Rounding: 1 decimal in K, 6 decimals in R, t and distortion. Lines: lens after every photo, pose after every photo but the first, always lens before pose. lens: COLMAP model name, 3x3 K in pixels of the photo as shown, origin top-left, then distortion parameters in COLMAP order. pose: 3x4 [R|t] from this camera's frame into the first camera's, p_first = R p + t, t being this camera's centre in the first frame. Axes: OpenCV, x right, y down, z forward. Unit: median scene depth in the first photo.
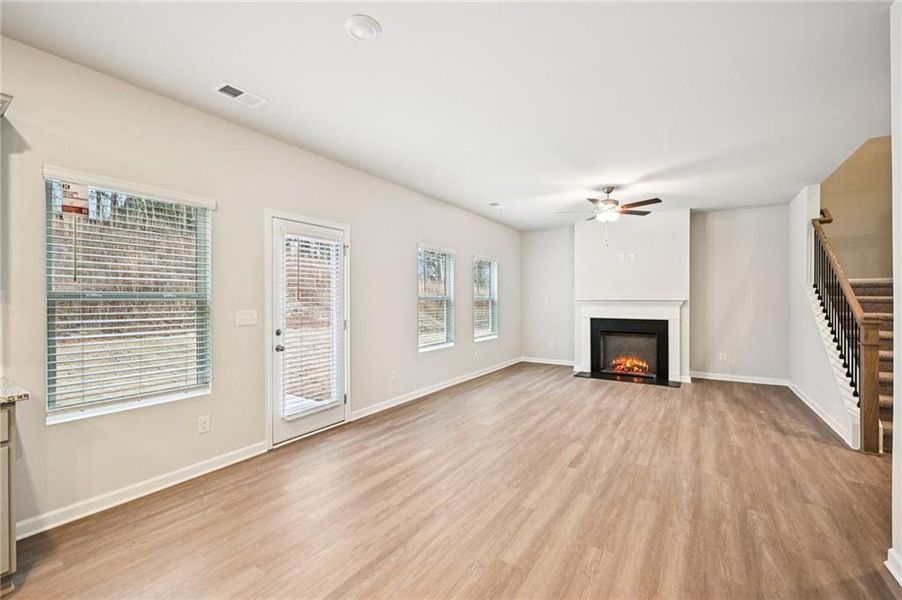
lens RADIAL K [[356.3, 0, 453.0], [0, 356.3, 298.0], [0, 0, 1]] dist [0.009730, 0.000277]
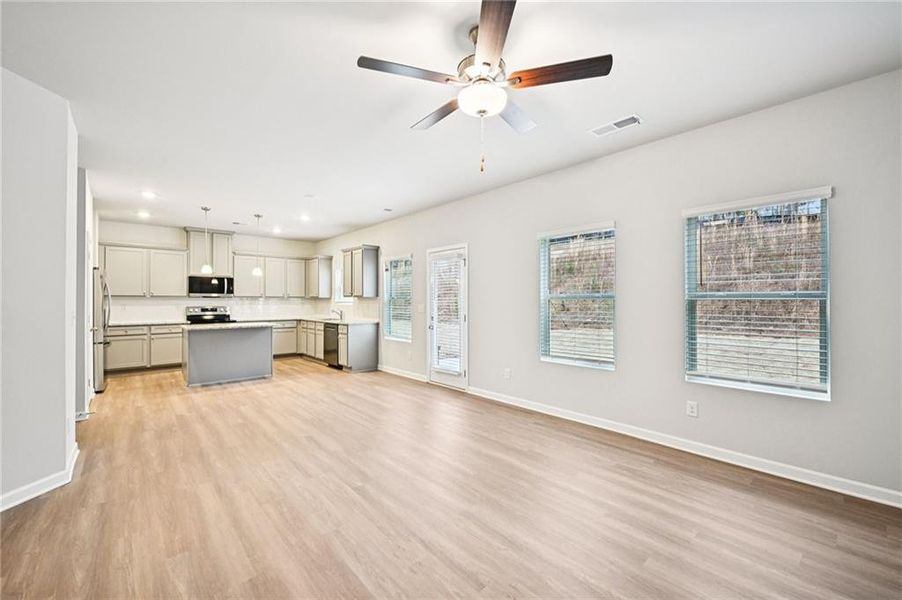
lens RADIAL K [[356.3, 0, 453.0], [0, 356.3, 298.0], [0, 0, 1]] dist [0.009730, 0.000277]
pose [[-0.220710, -0.005822, -0.975322, 1.418108], [0.005698, 0.999957, -0.007258, 0.012728], [0.975323, -0.007159, -0.220668, 1.763249]]
